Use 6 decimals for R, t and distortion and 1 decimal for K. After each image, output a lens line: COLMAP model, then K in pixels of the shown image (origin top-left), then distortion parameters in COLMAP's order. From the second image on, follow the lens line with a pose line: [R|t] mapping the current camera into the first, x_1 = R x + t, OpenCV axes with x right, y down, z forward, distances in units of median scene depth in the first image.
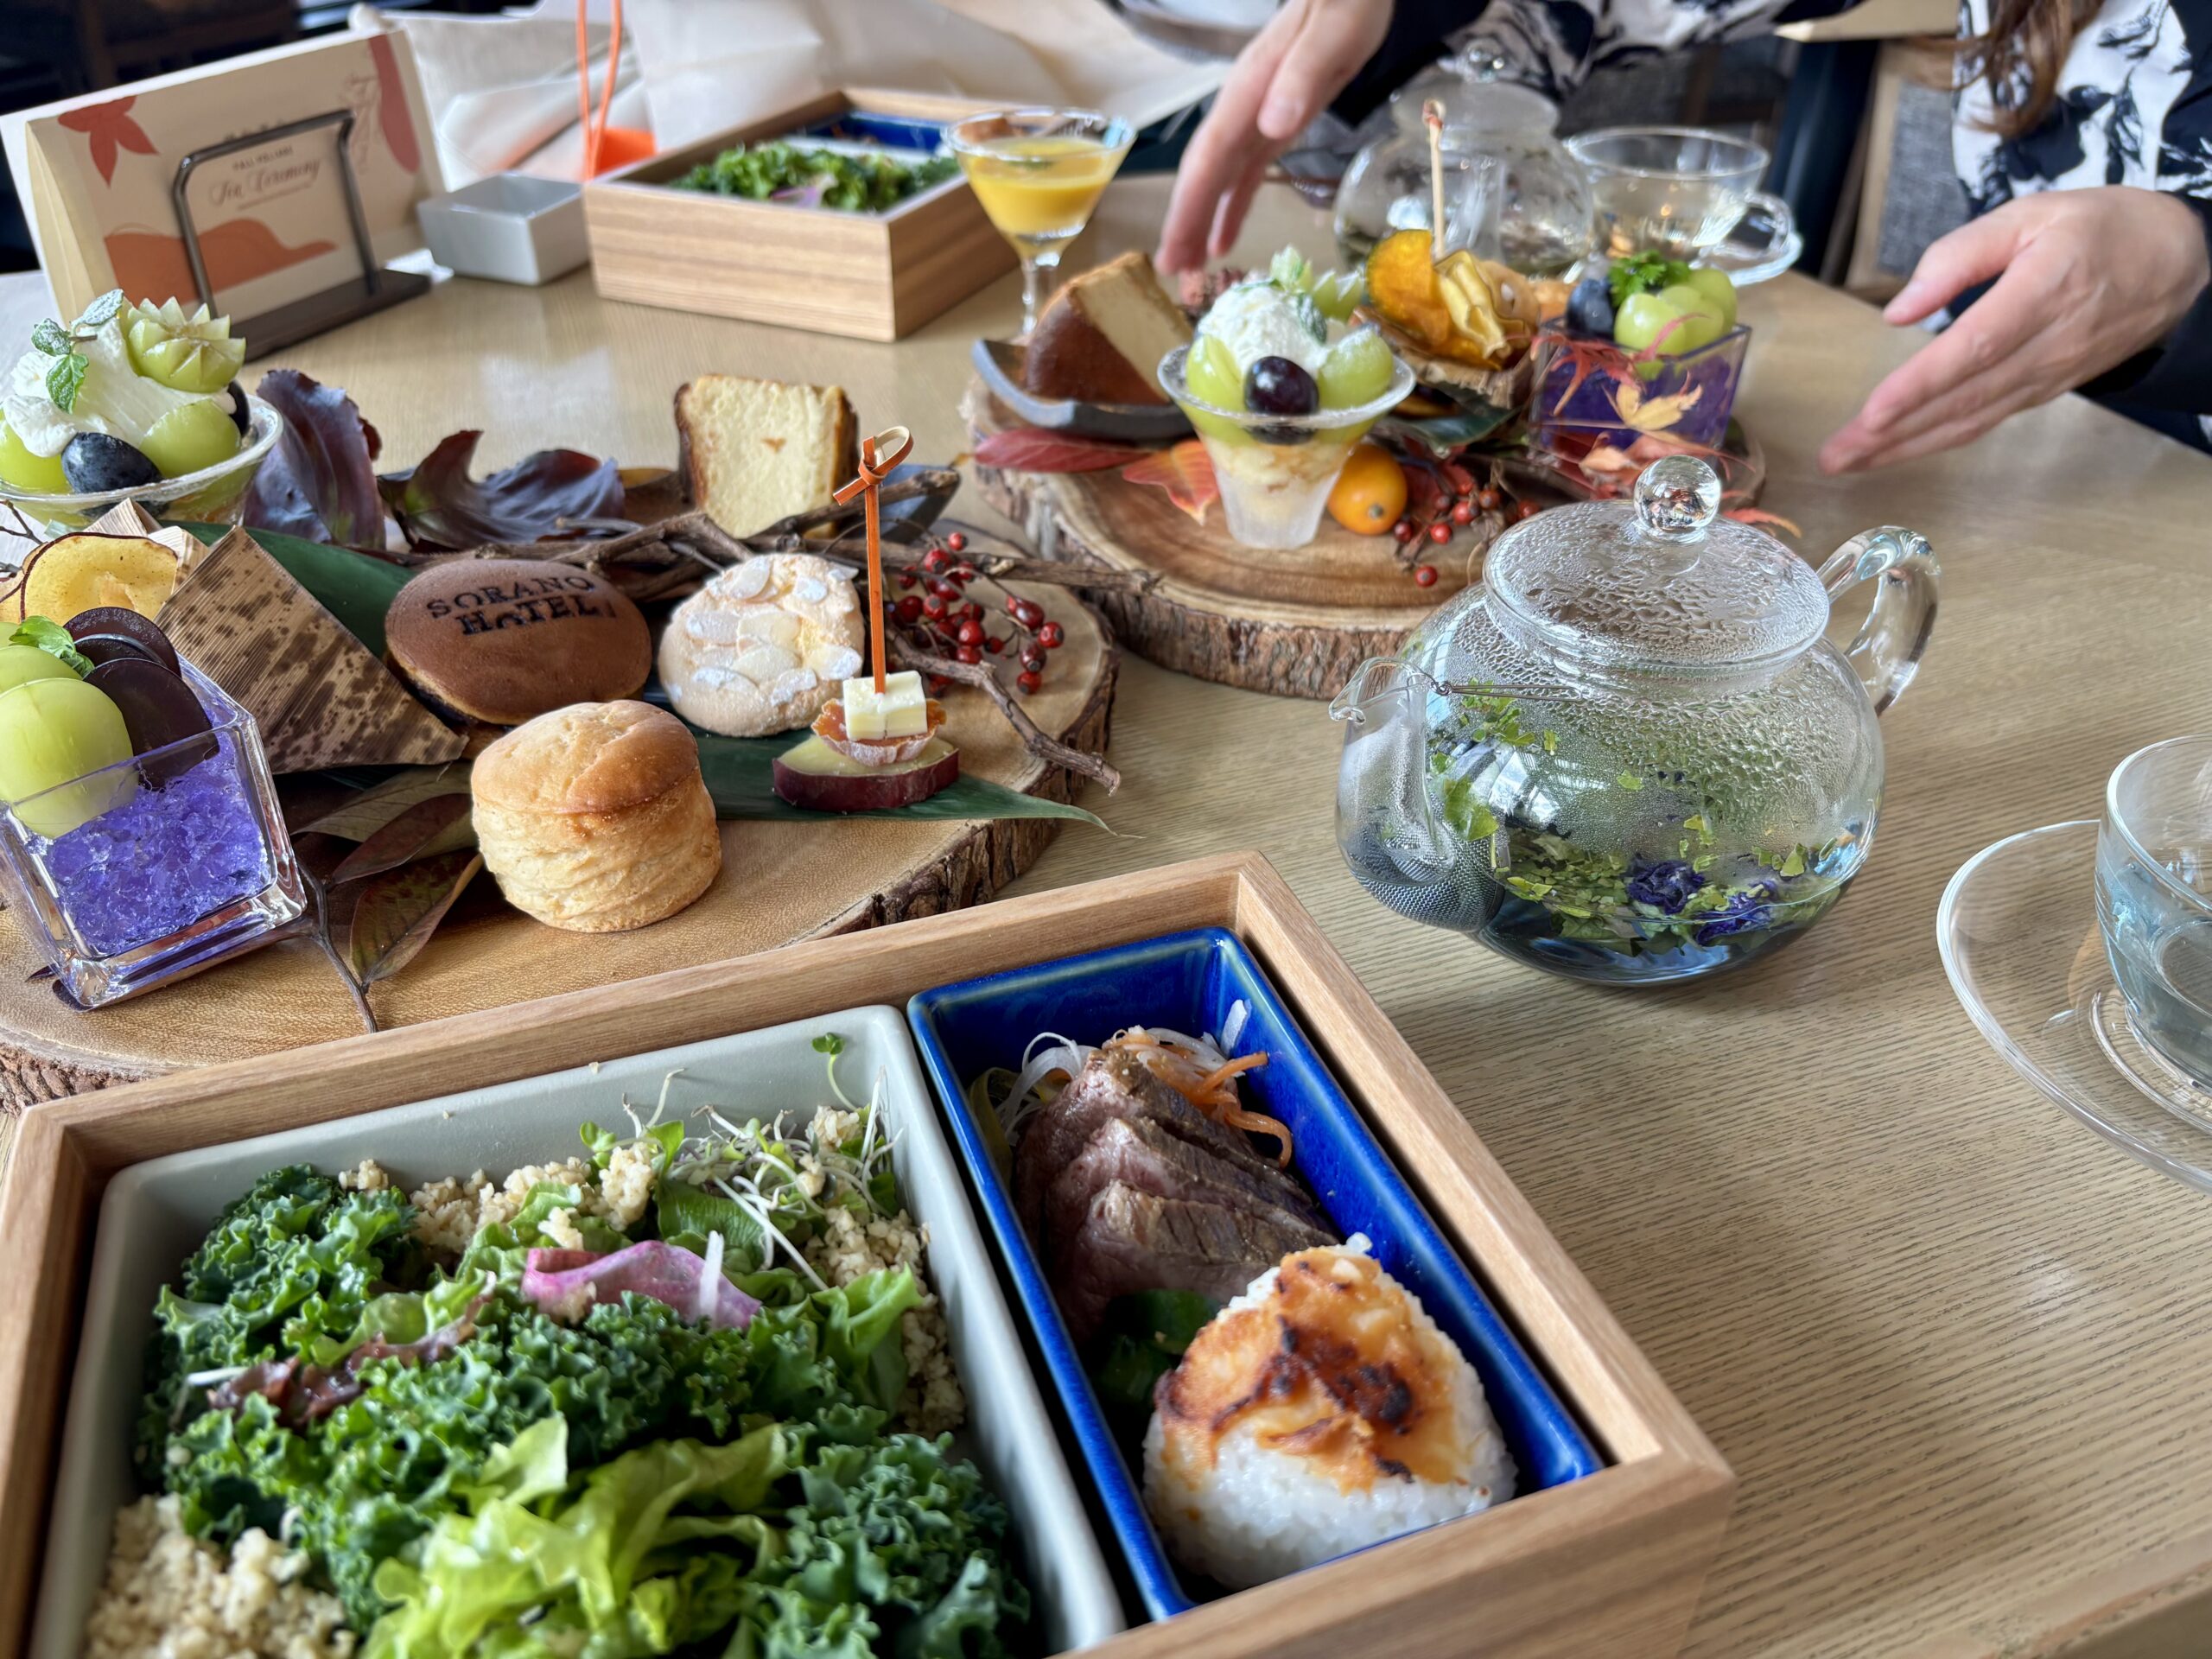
lens RADIAL K [[1680.4, 0, 1106.0], [0, 1680.4, 829.5], [0, 0, 1]] dist [-0.004223, -0.006532]
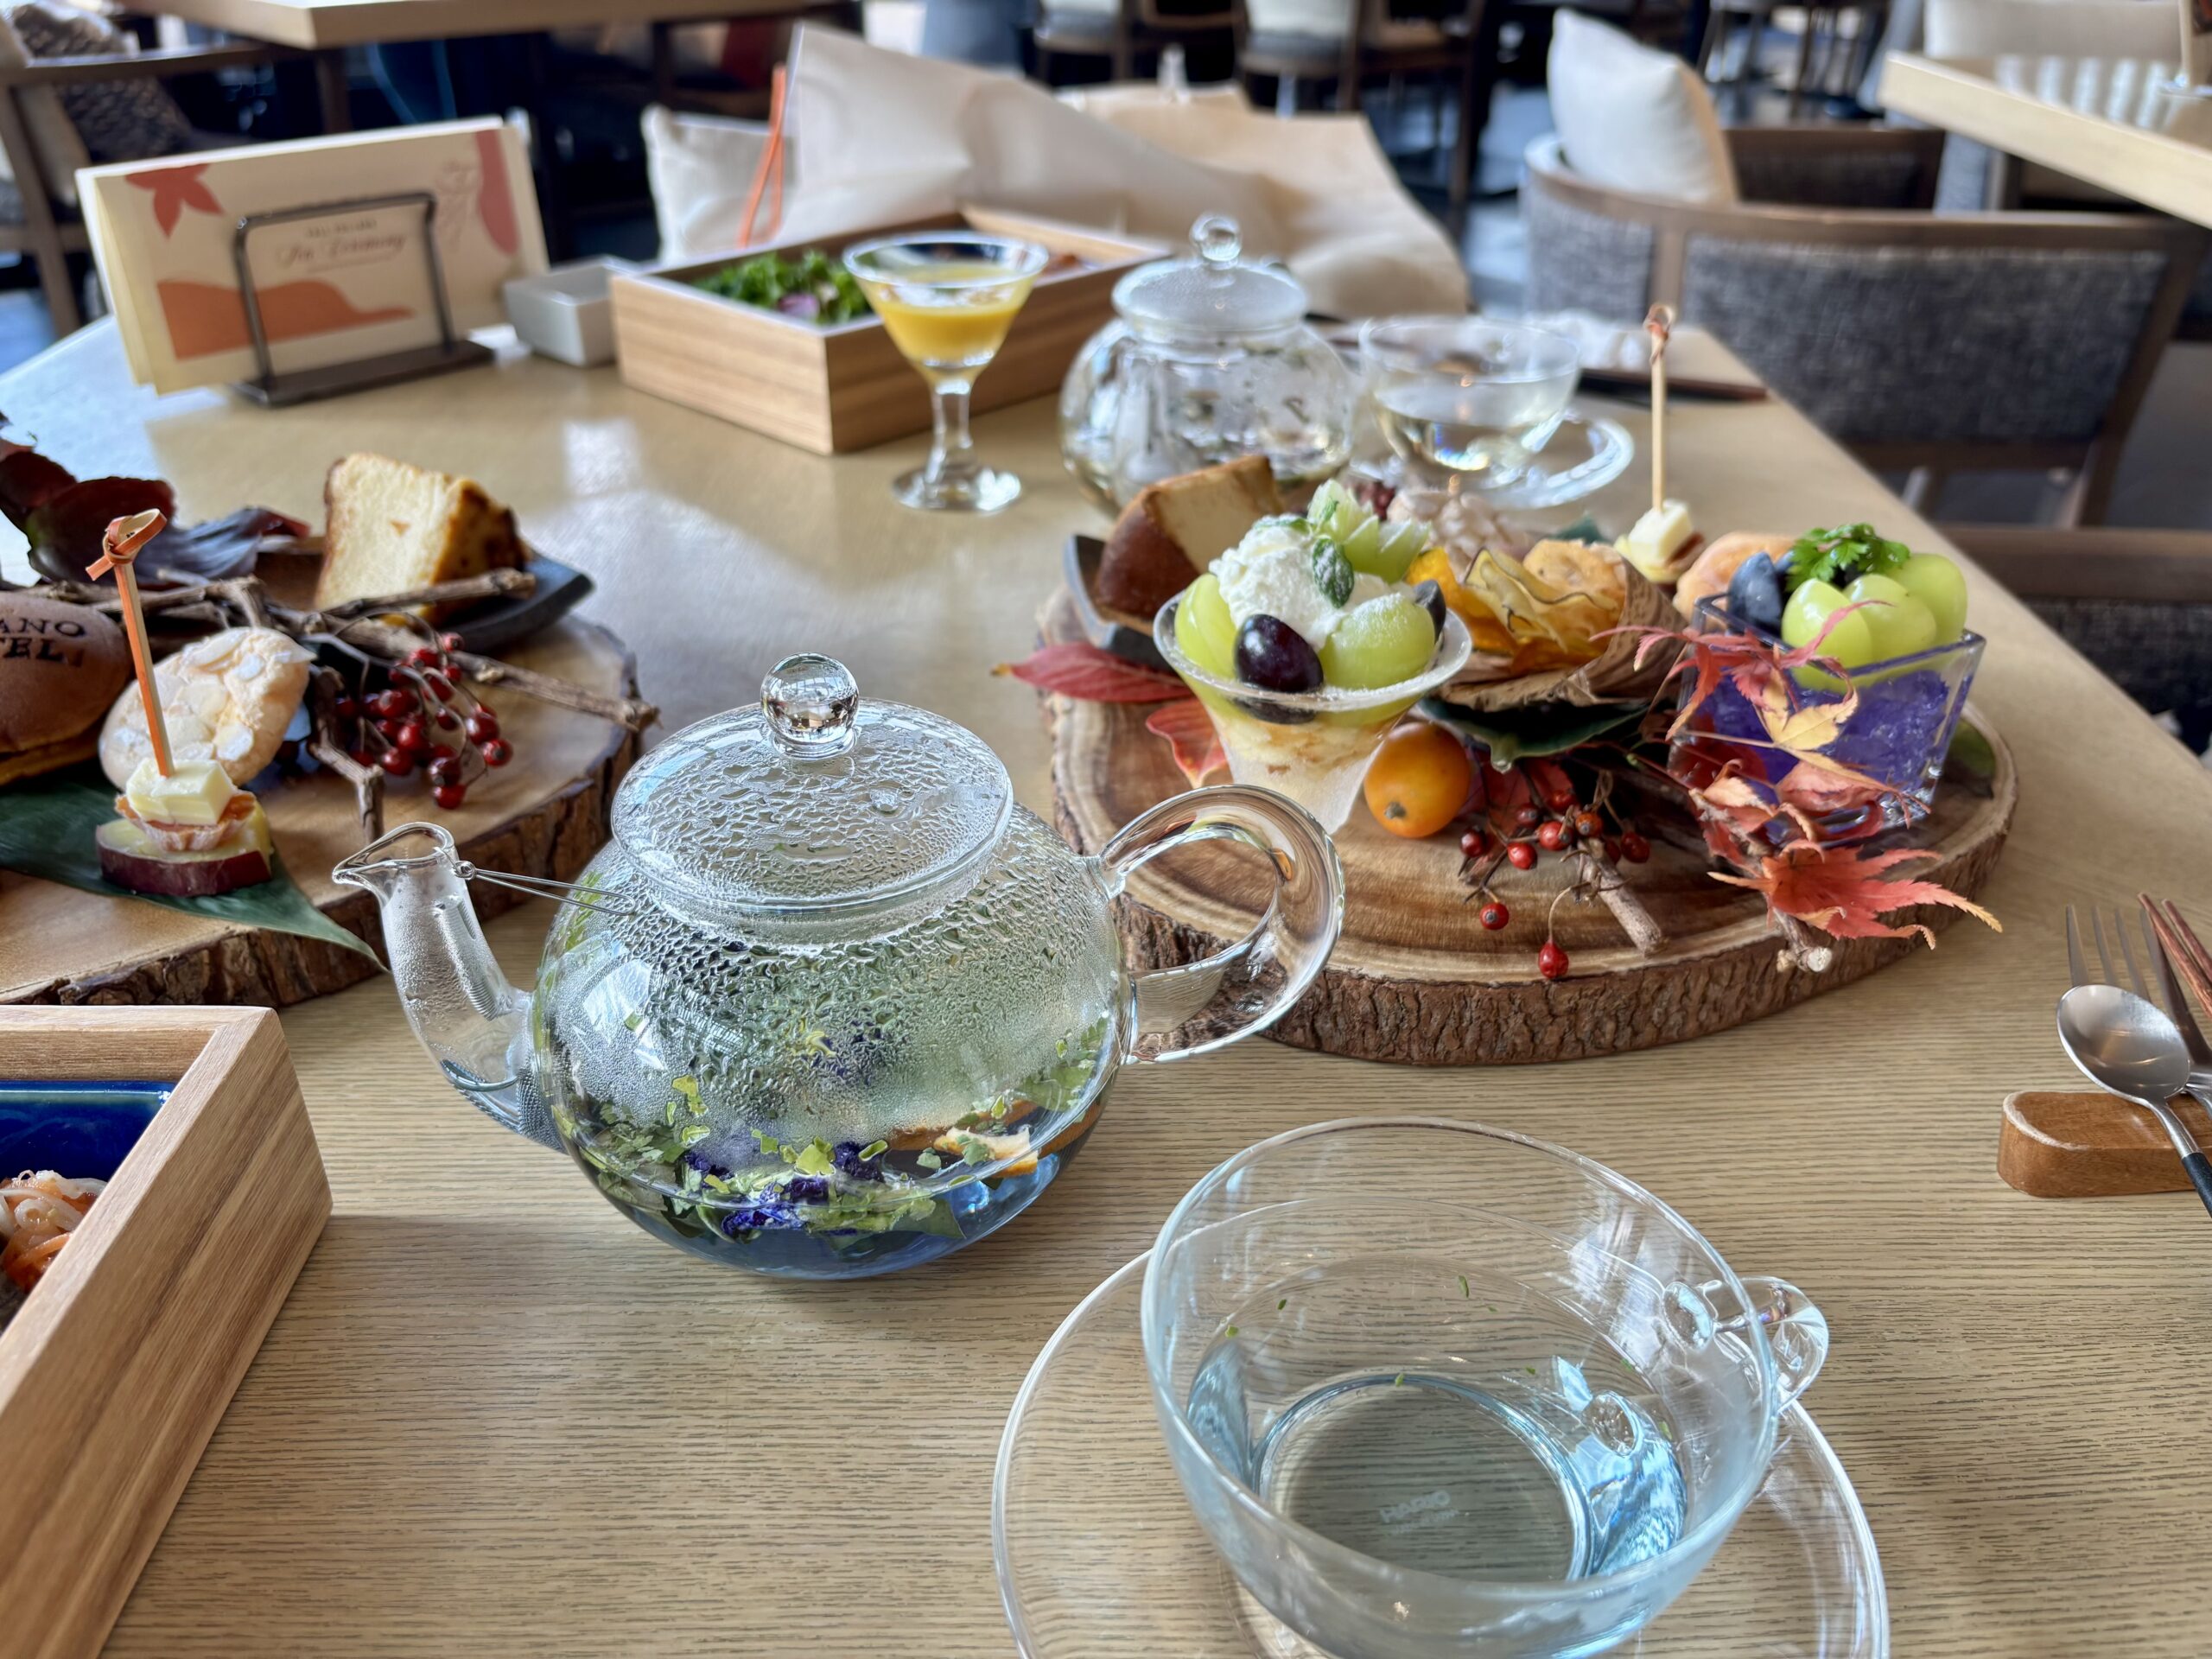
lens RADIAL K [[1655.4, 0, 1106.0], [0, 1655.4, 829.5], [0, 0, 1]] dist [0.000105, 0.075295]
pose [[0.941892, 0.169979, -0.289736, 0.523825], [-0.189081, 0.981185, -0.039043, -0.091555], [0.277648, 0.091558, 0.956310, 0.175485]]
